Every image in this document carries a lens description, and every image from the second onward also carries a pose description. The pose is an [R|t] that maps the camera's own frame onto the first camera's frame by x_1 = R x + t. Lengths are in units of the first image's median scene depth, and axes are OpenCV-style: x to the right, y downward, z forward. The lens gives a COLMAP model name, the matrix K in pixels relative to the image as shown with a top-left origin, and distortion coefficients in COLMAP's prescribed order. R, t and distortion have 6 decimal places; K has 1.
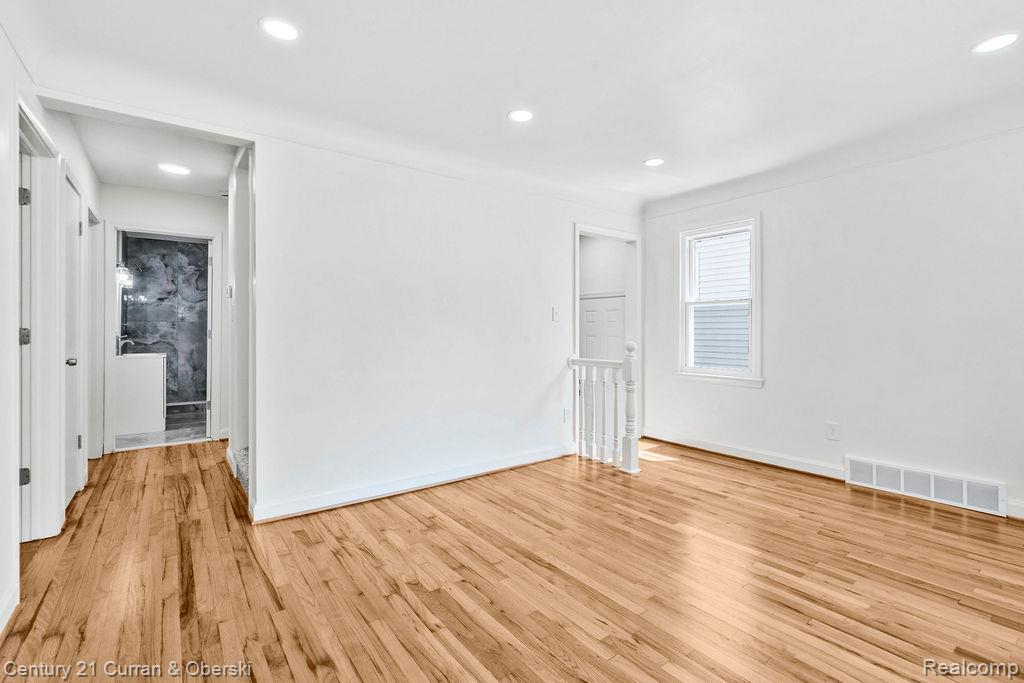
lens RADIAL K [[469.4, 0, 511.5], [0, 469.4, 335.1], [0, 0, 1]] dist [-0.000693, 0.000046]
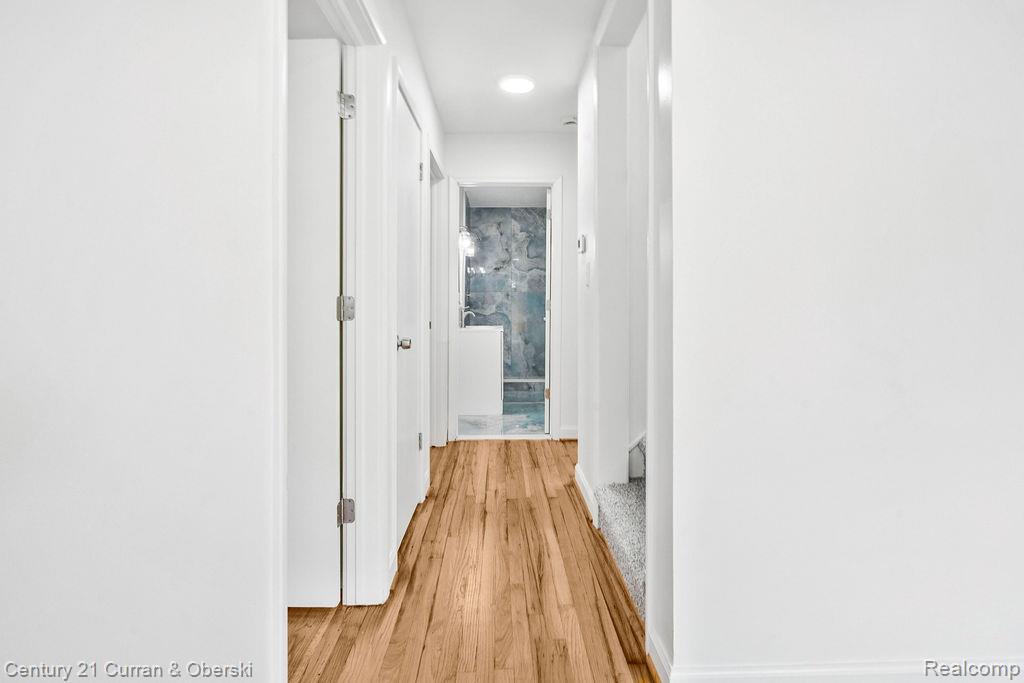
lens RADIAL K [[469.4, 0, 511.5], [0, 469.4, 335.1], [0, 0, 1]] dist [-0.000693, 0.000046]
pose [[0.823753, 0.038271, -0.565655, -0.238723], [-0.003445, 0.998039, 0.062508, -0.000965], [0.566938, -0.049542, 0.822269, 0.301031]]
